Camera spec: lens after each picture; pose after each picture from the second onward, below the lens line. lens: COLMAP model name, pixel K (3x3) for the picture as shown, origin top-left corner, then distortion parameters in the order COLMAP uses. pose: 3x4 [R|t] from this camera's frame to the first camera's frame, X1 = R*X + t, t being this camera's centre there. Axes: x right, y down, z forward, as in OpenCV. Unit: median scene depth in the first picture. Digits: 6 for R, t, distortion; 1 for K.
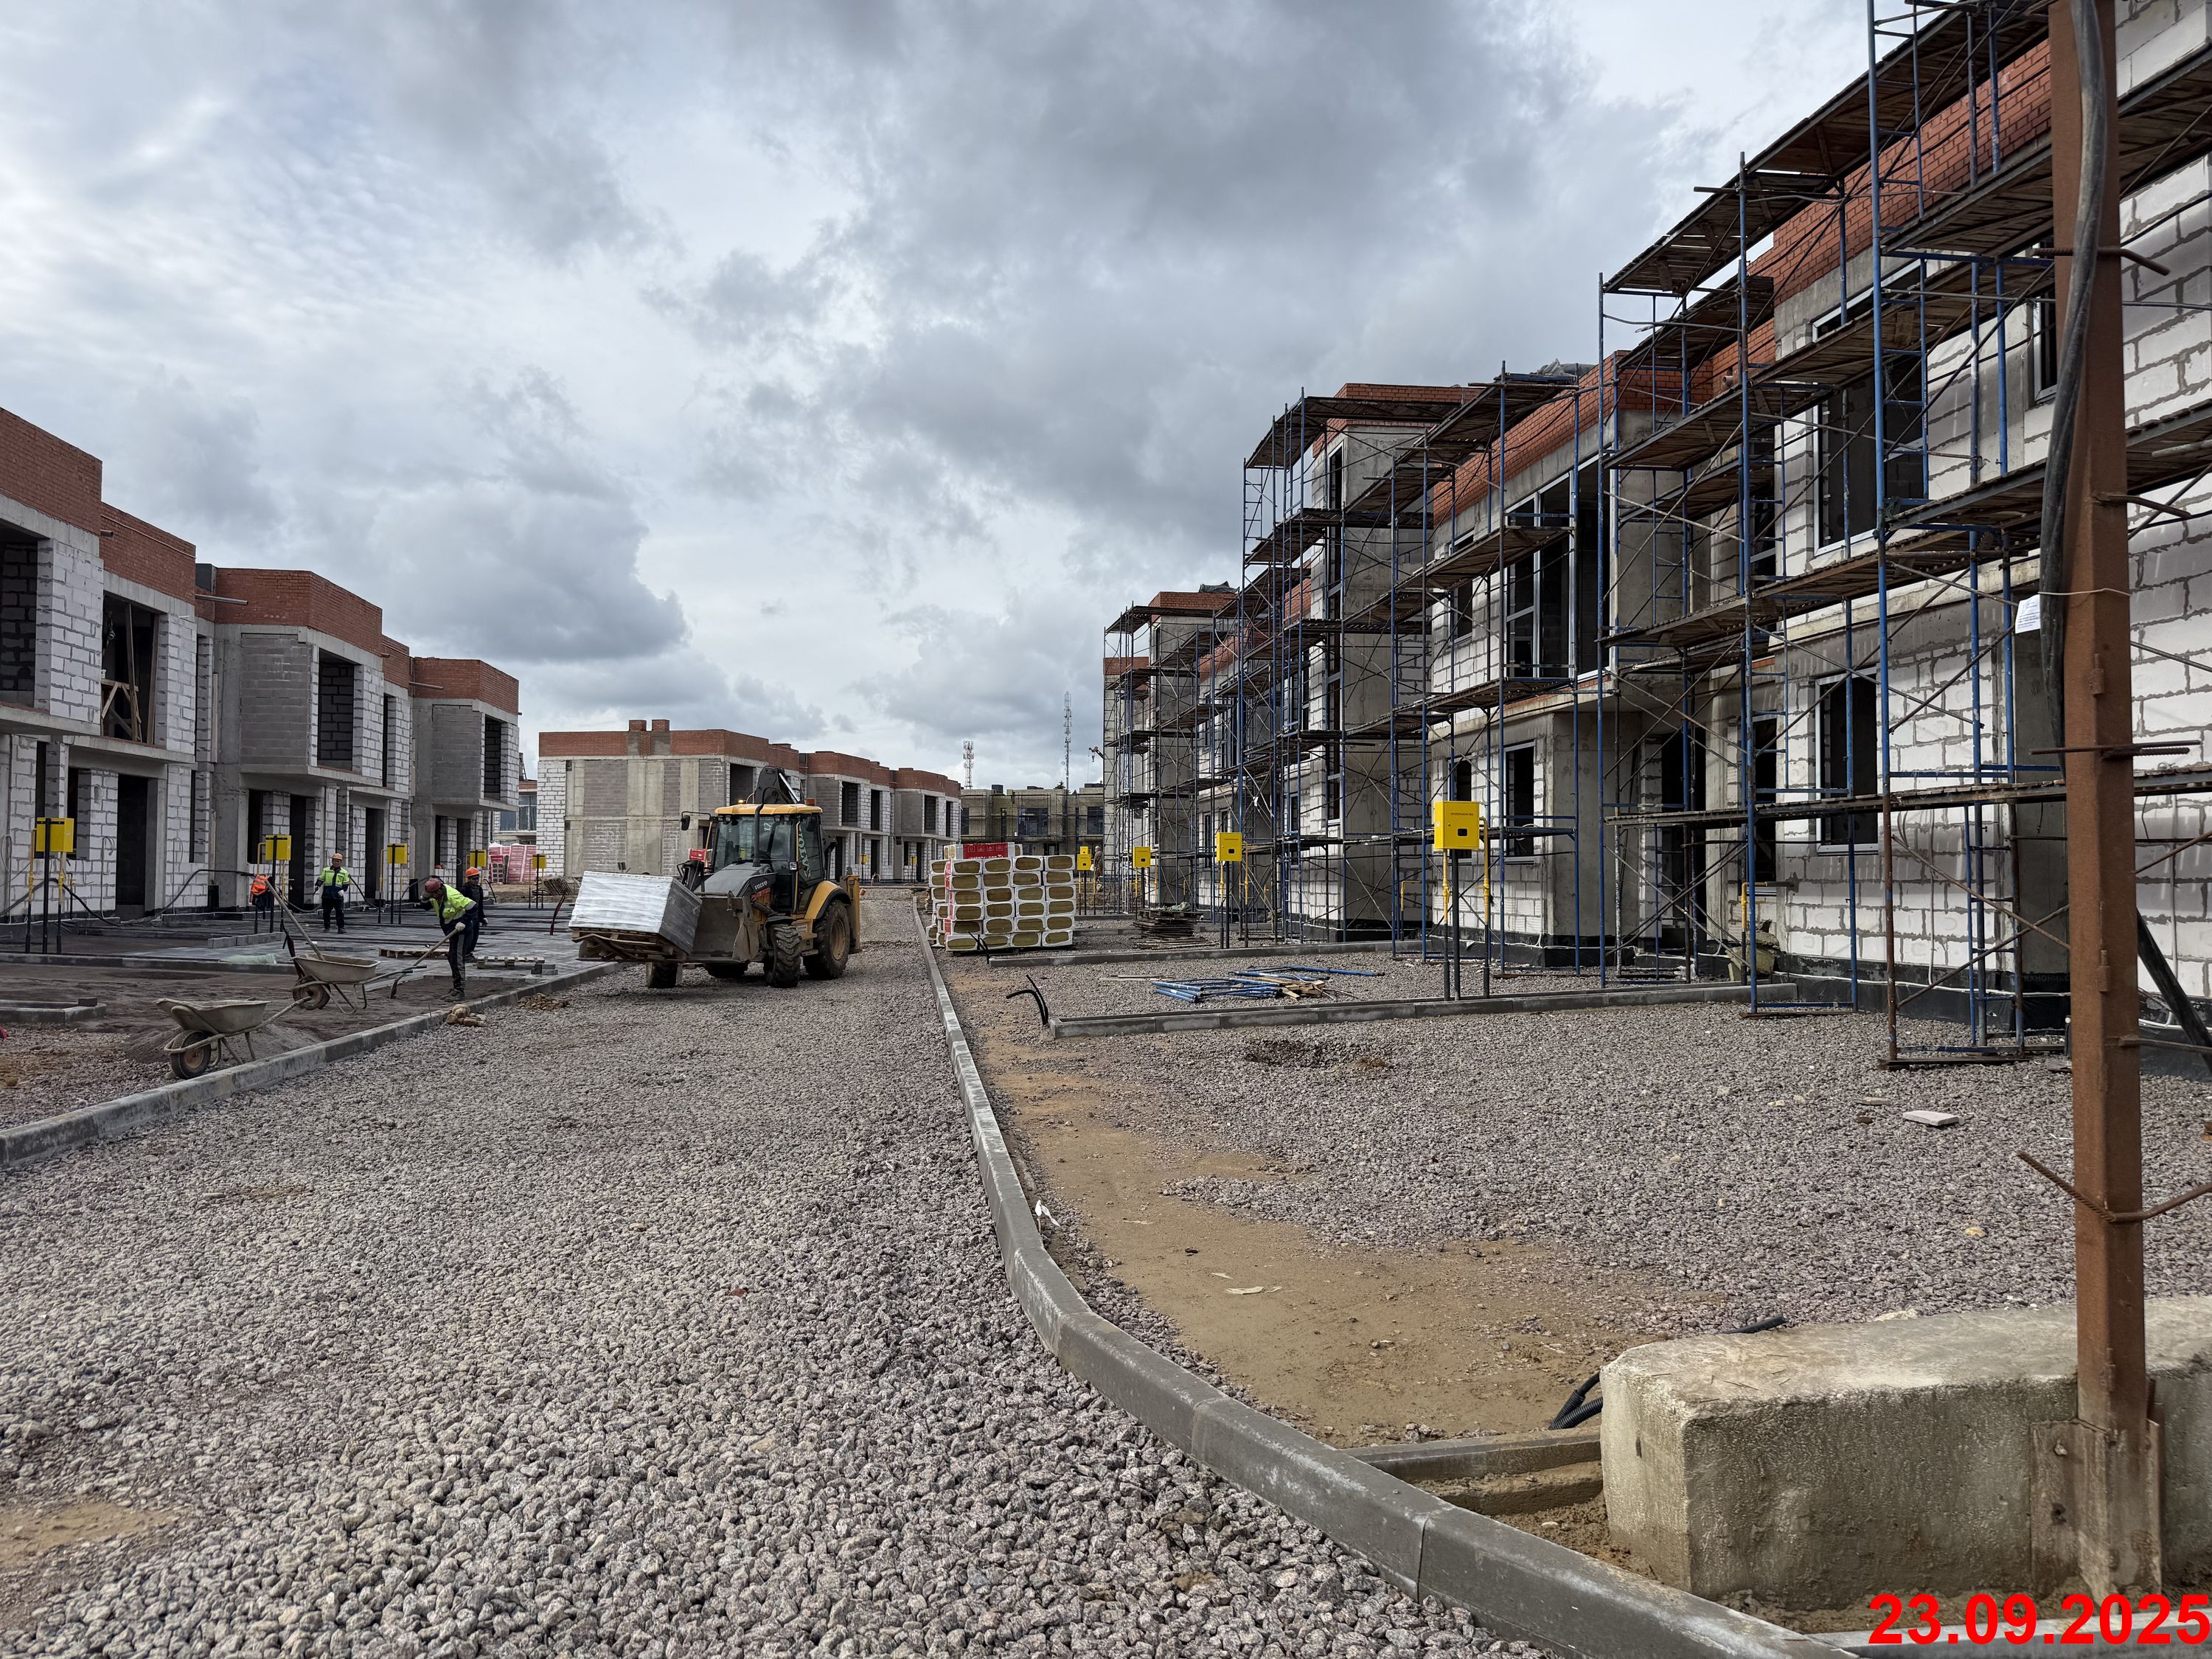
lens RADIAL K [[1575.2, 0, 1106.0], [0, 1575.2, 829.5], [0, 0, 1]] dist [0.001005, 0.001223]
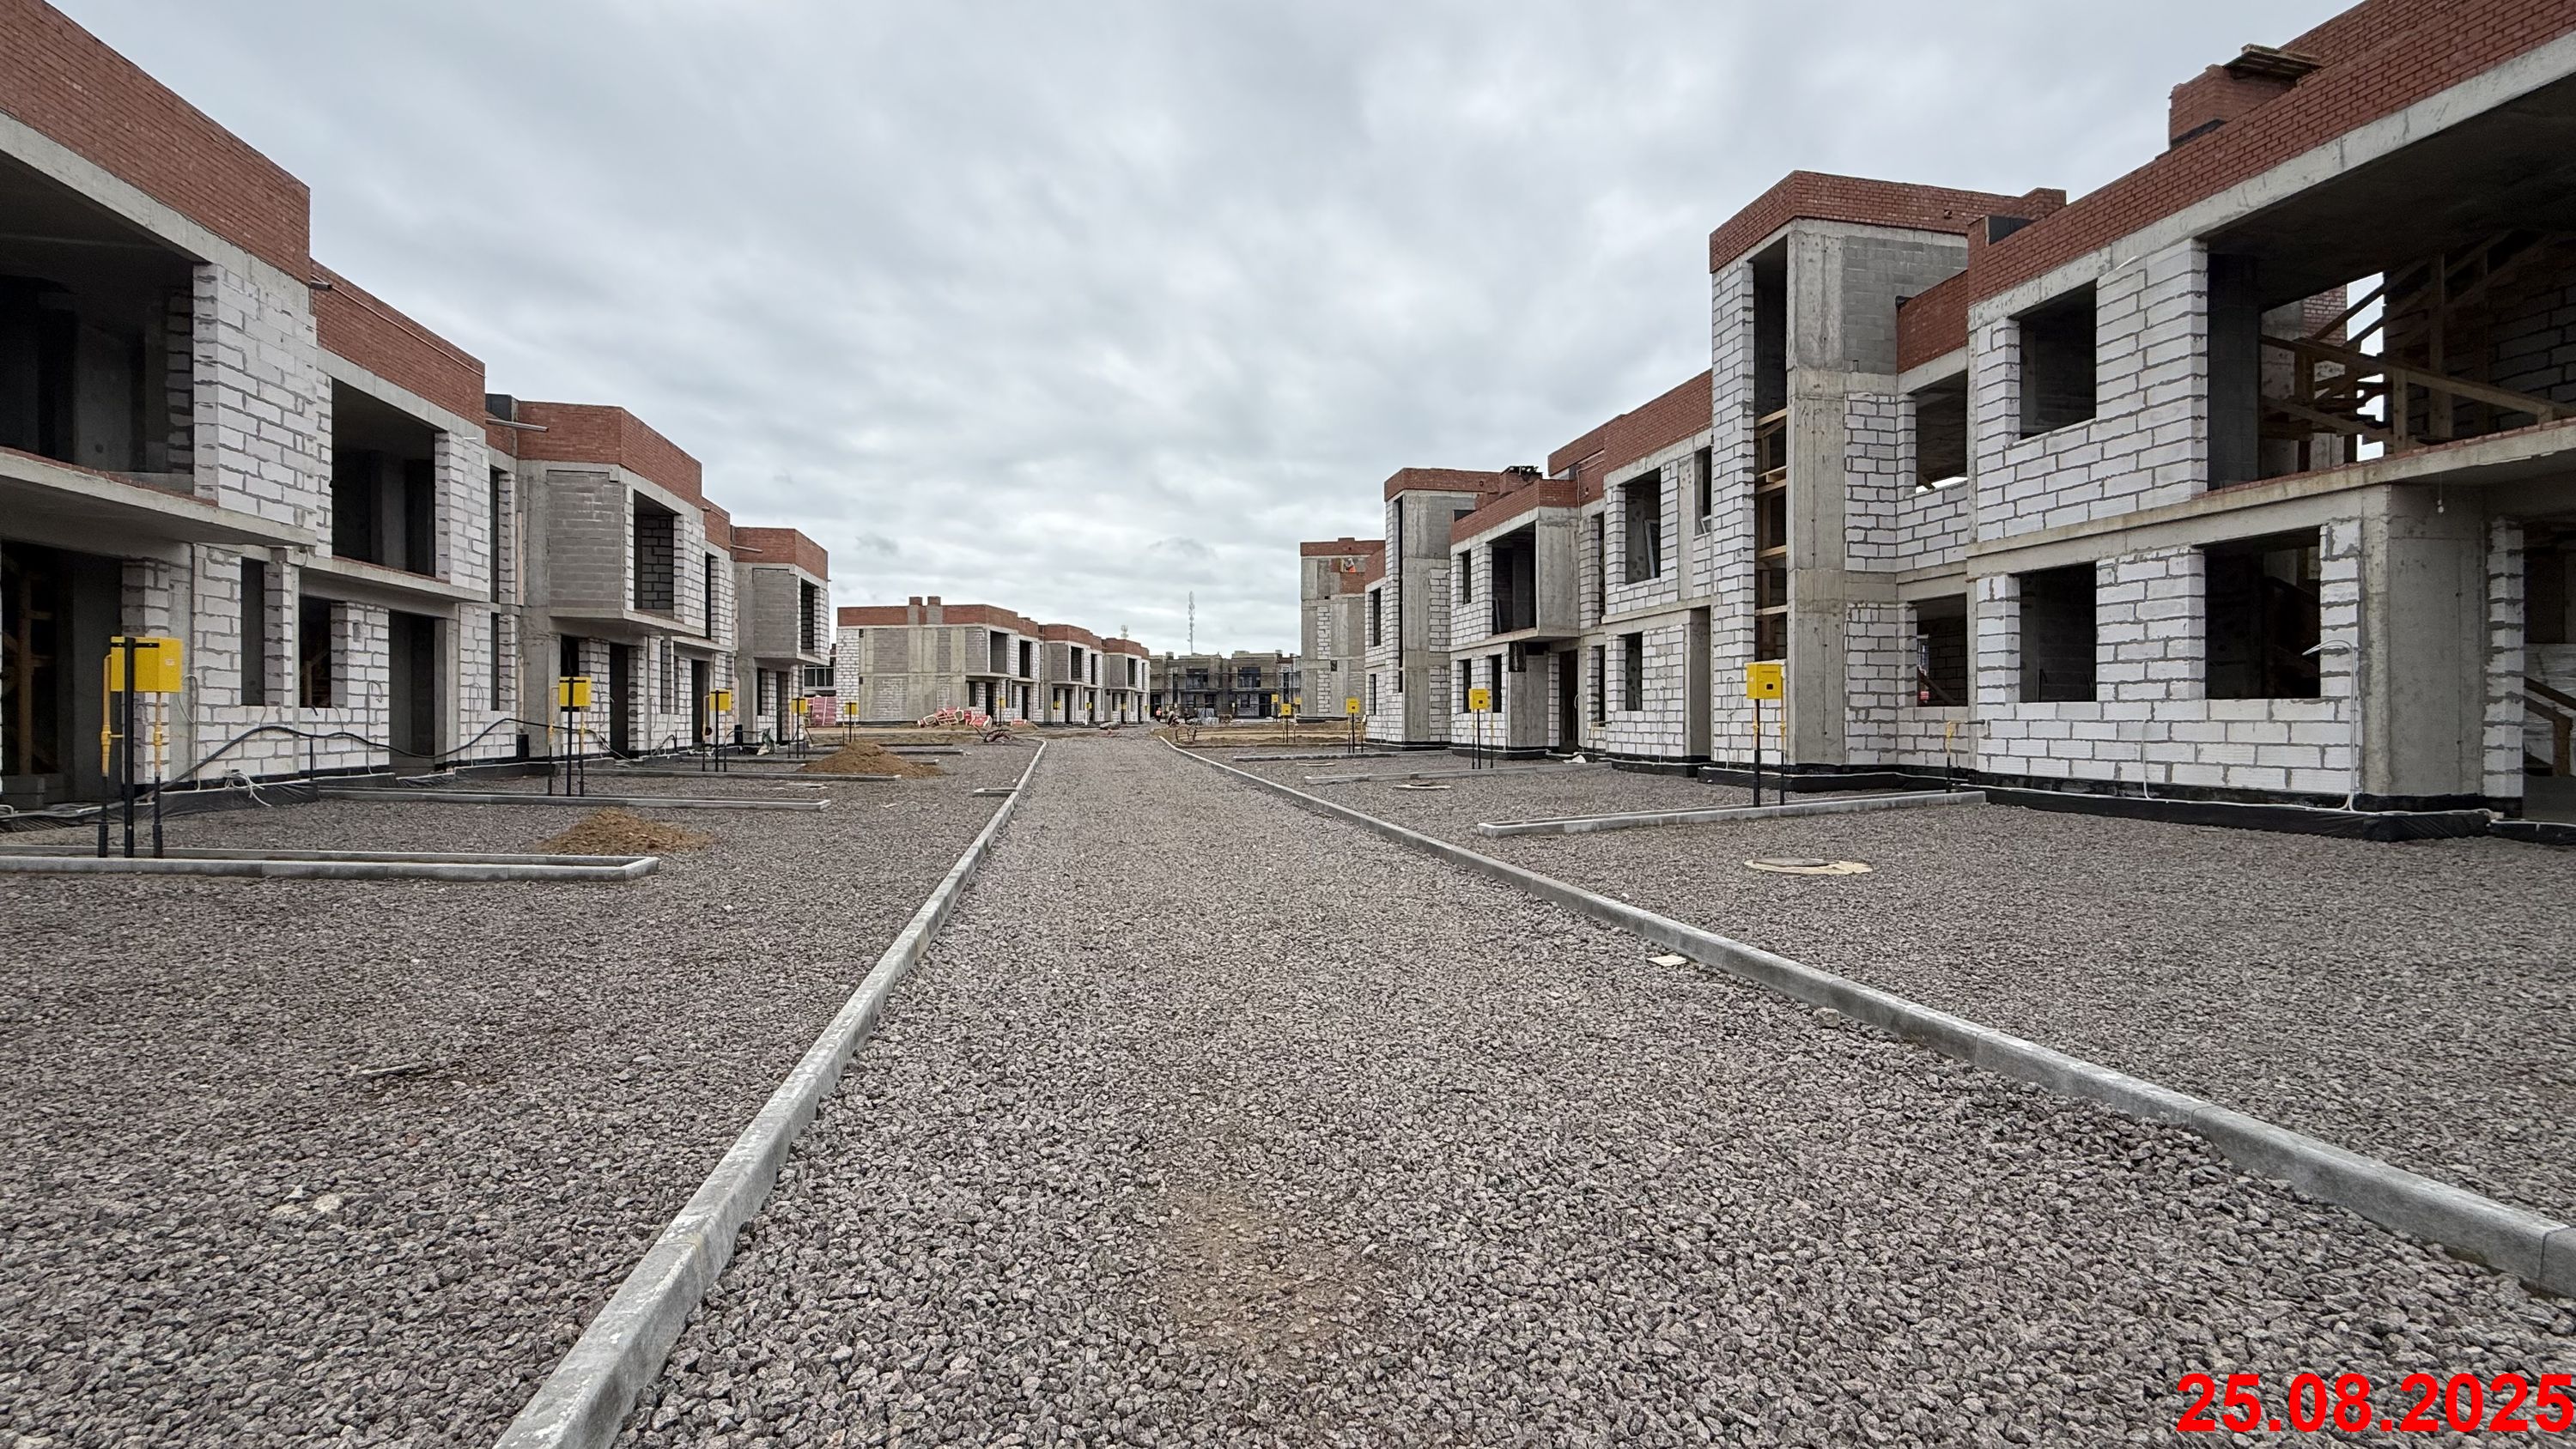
lens RADIAL K [[1028.0, 0, 1276.6], [0, 1028.0, 723.0], [0, 0, 1]] dist [-0.001539, -0.000635]
pose [[0.997576, -0.008328, 0.069081, -0.149965], [0.005828, 0.999323, 0.036316, 0.008327], [-0.069337, -0.035825, 0.996950, 0.338852]]
